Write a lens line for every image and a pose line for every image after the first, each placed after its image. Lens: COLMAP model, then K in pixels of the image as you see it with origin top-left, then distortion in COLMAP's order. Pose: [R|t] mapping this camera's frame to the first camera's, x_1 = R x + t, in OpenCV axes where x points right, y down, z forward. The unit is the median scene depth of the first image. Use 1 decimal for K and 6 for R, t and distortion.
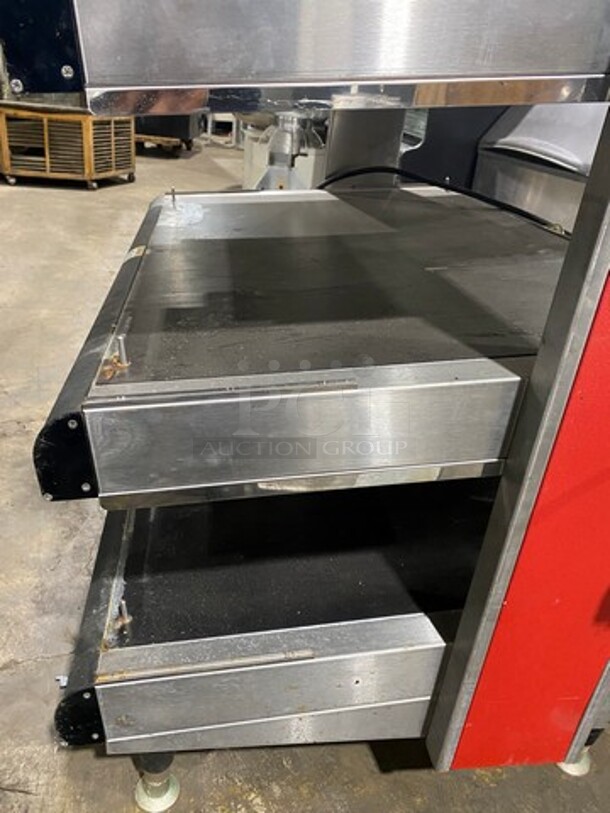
lens RADIAL K [[630.6, 0, 304.1], [0, 630.6, 399.9], [0, 0, 1]] dist [0.014205, -0.011294]
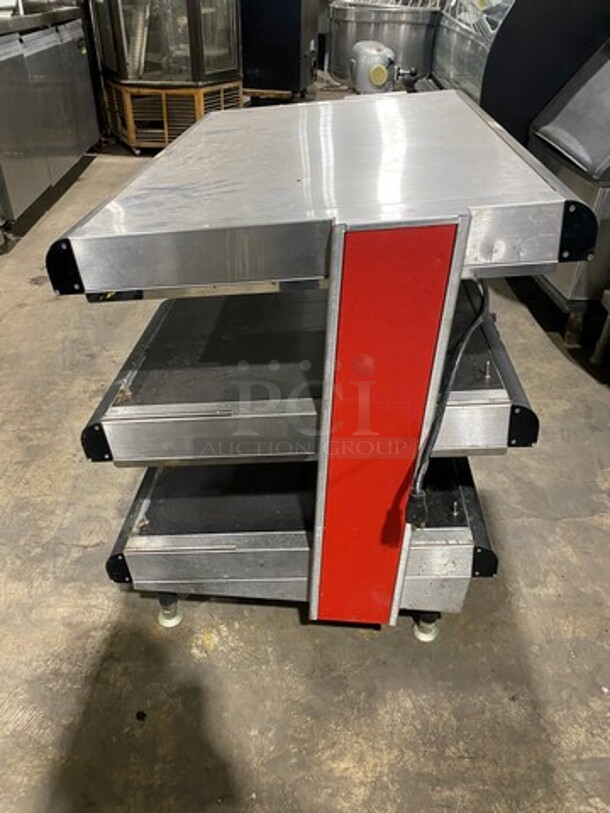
lens RADIAL K [[630.6, 0, 306.1], [0, 630.6, 413.5], [0, 0, 1]] dist [0.014205, -0.011294]
pose [[0.978705, 0.046296, -0.199982, 0.459567], [-0.019674, 0.990906, 0.133112, -0.189646], [0.204326, -0.126343, 0.970715, -0.561178]]
